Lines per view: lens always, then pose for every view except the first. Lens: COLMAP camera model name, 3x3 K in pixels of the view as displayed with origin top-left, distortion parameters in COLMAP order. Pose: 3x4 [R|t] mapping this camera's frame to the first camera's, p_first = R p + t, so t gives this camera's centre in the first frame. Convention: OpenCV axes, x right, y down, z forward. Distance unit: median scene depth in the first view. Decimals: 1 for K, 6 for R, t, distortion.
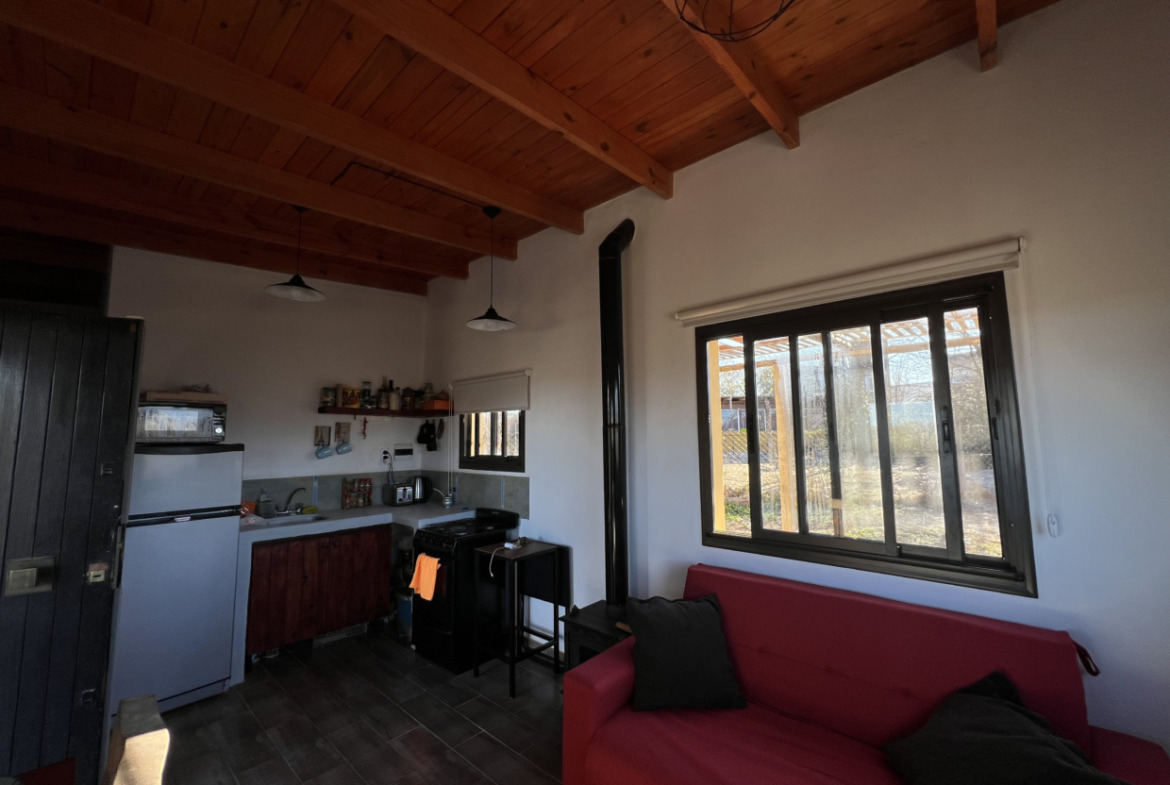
lens RADIAL K [[468.5, 0, 584.9], [0, 468.5, 389.8], [0, 0, 1]] dist [0.007259, 0.000068]
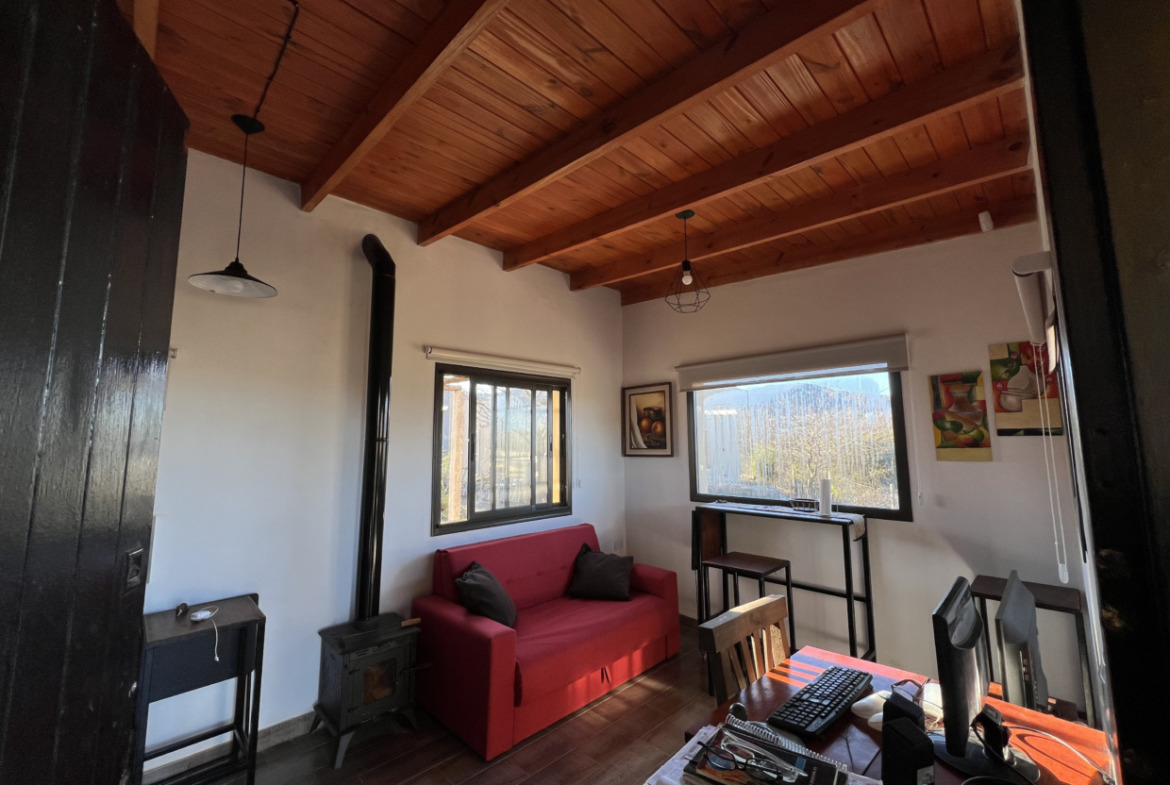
lens RADIAL K [[468.5, 0, 584.9], [0, 468.5, 389.8], [0, 0, 1]] dist [0.007259, 0.000068]
pose [[0.057688, 0.130826, 0.989726, -0.769970], [-0.083963, 0.988500, -0.125770, 0.050196], [-0.994798, -0.075844, 0.068009, 0.406964]]
